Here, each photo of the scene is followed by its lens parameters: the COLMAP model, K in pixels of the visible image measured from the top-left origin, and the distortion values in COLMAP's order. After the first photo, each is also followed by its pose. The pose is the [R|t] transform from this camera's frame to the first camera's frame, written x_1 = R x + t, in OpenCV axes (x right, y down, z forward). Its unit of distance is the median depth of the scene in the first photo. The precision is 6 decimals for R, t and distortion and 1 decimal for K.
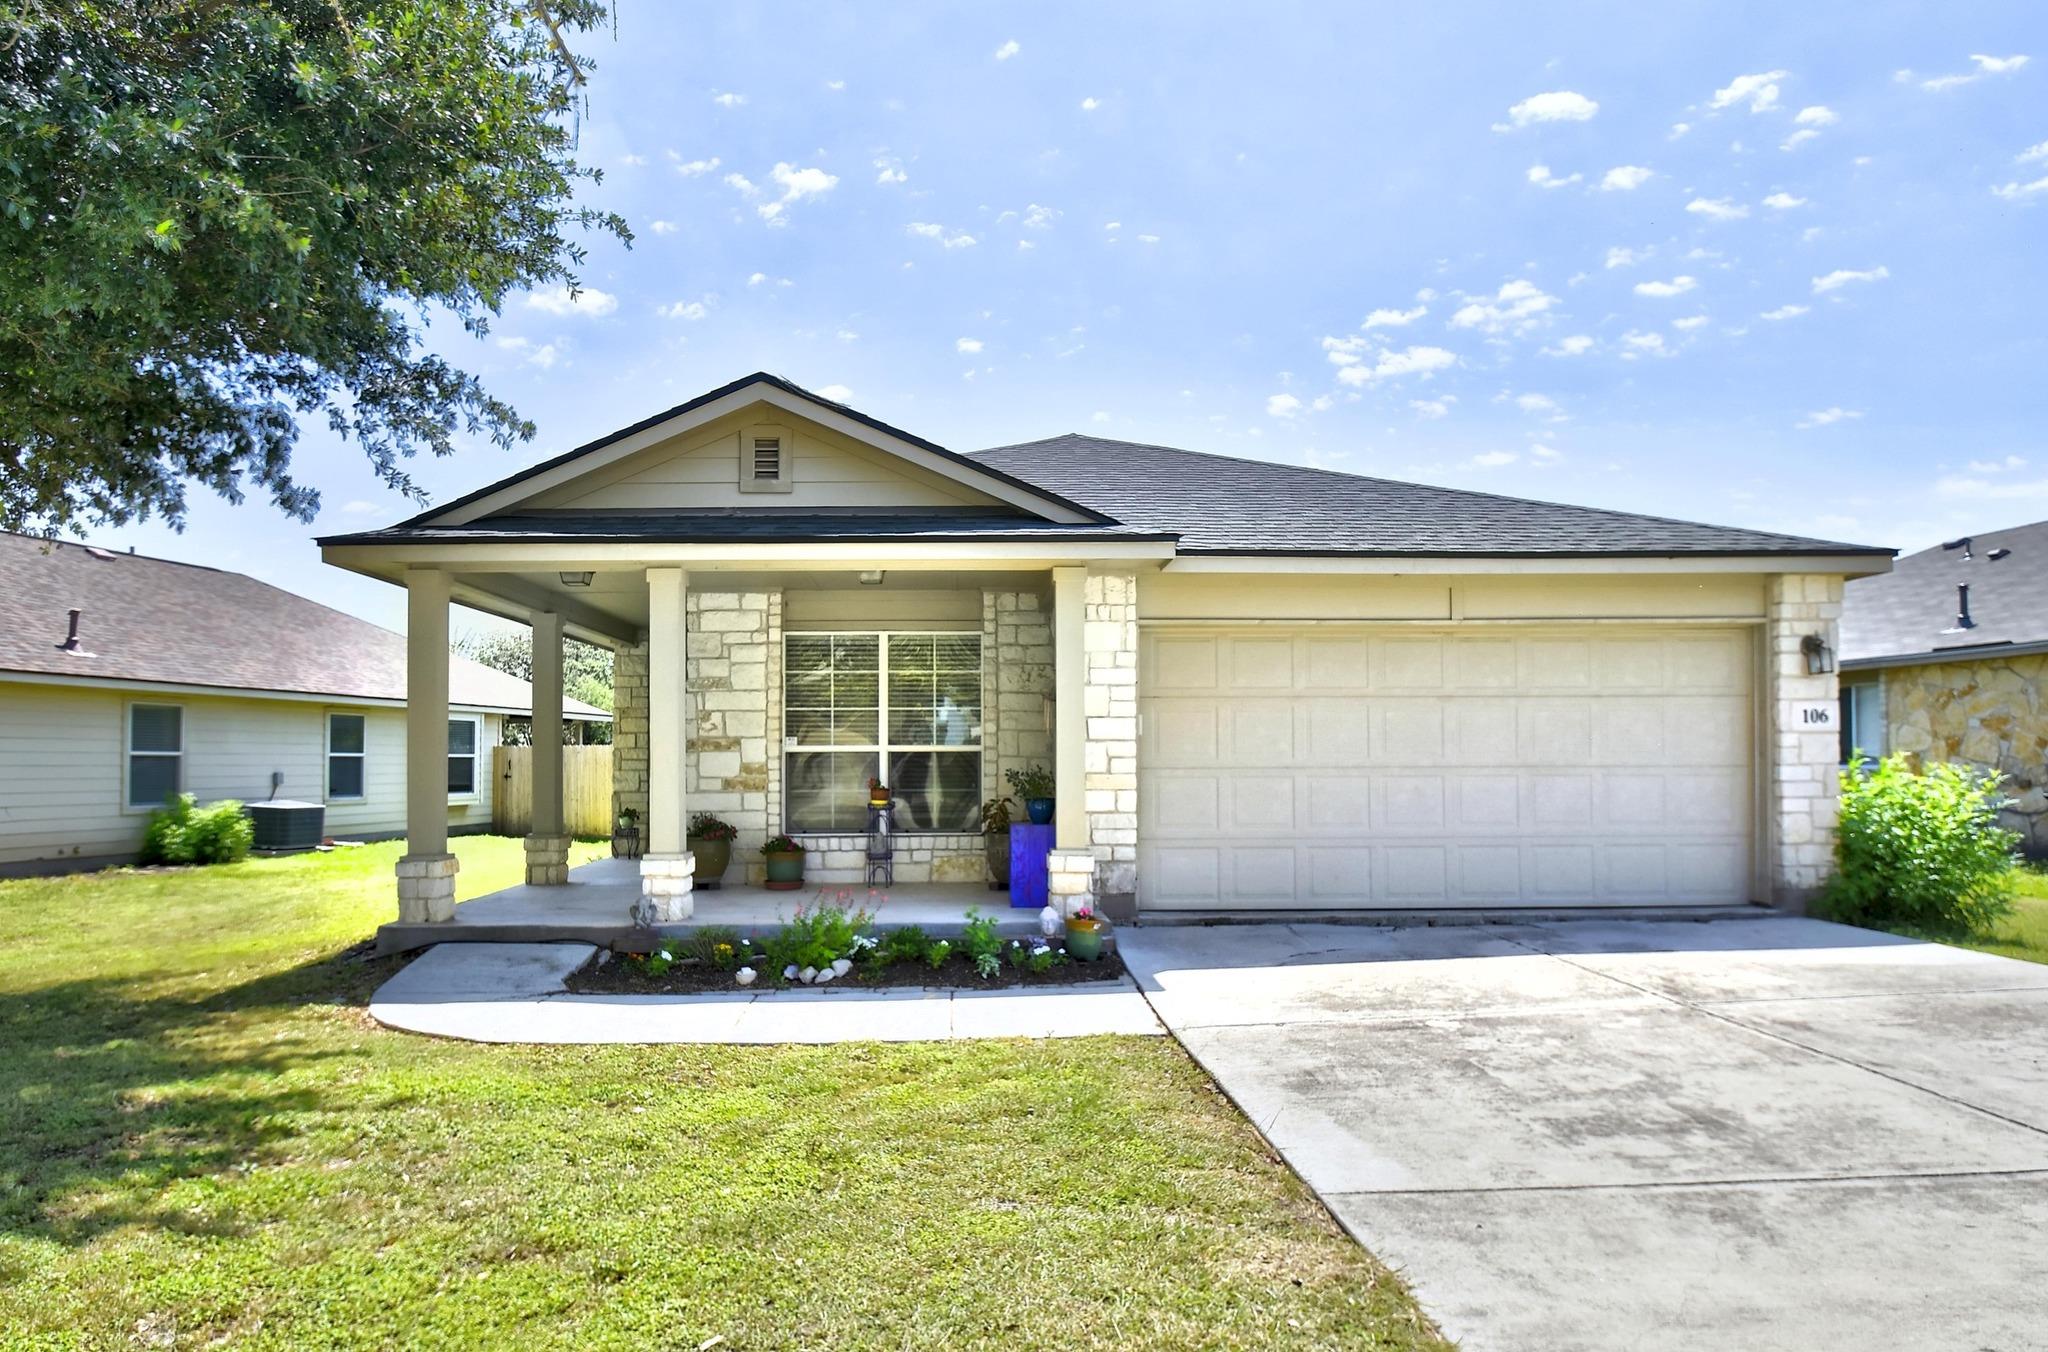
lens RADIAL K [[1178.0, 0, 1021.6], [0, 1178.0, 748.2], [0, 0, 1]] dist [-0.005529, -0.000452]
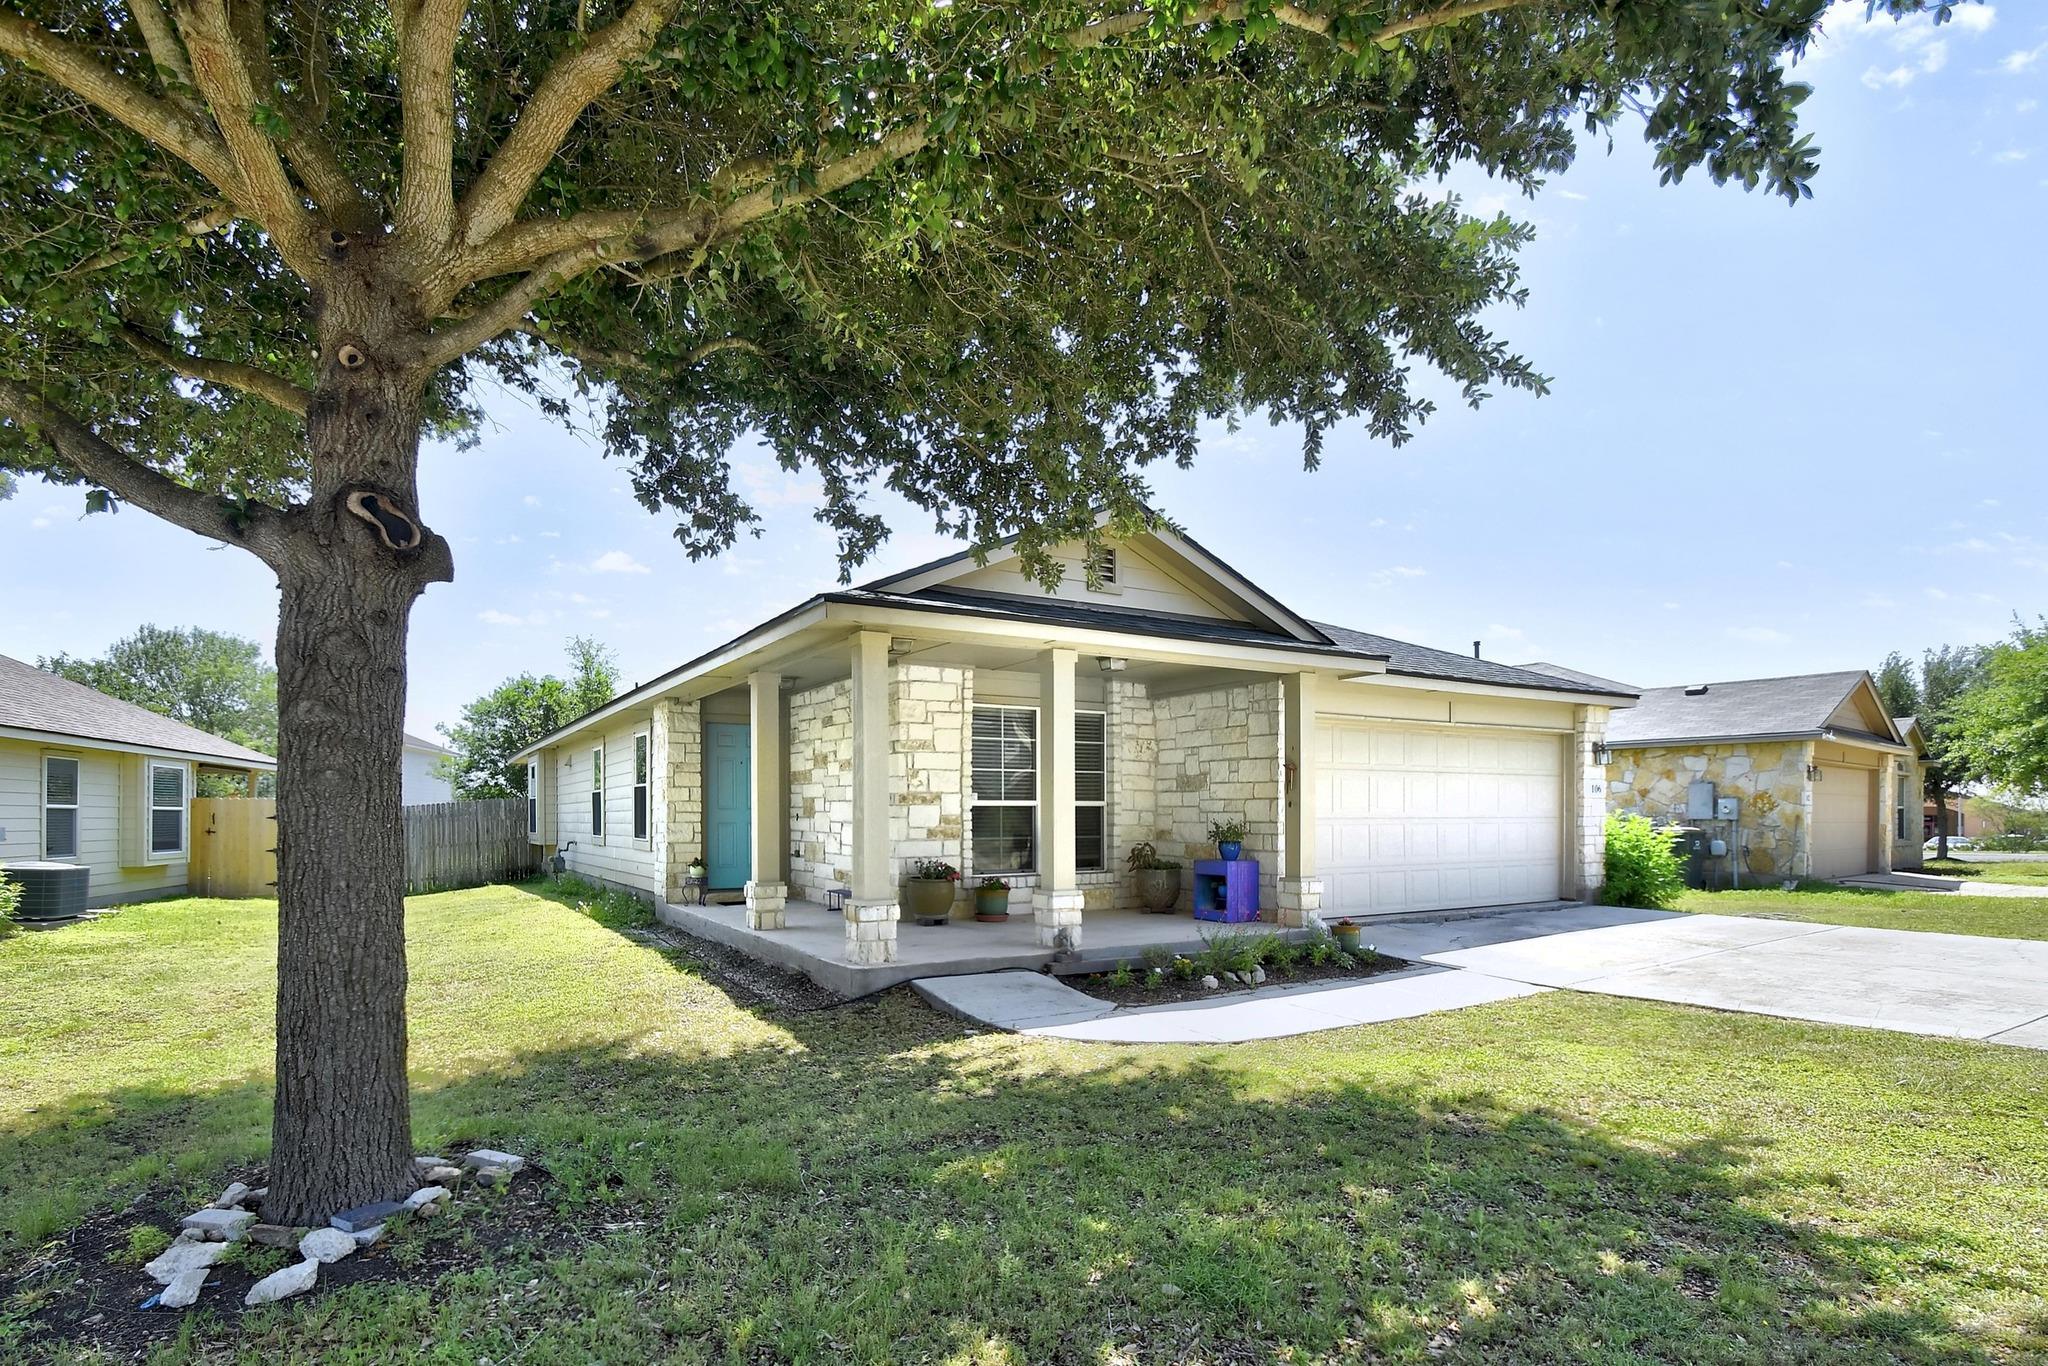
lens RADIAL K [[977.9, 0, 1023.0], [0, 977.9, 810.1], [0, 0, 1]] dist [0.002015, 0.000169]
pose [[0.876632, 0.004215, 0.481143, -0.630809], [-0.006164, 0.999978, 0.002472, 0.005024], [-0.481122, -0.005133, 0.876639, 0.121786]]
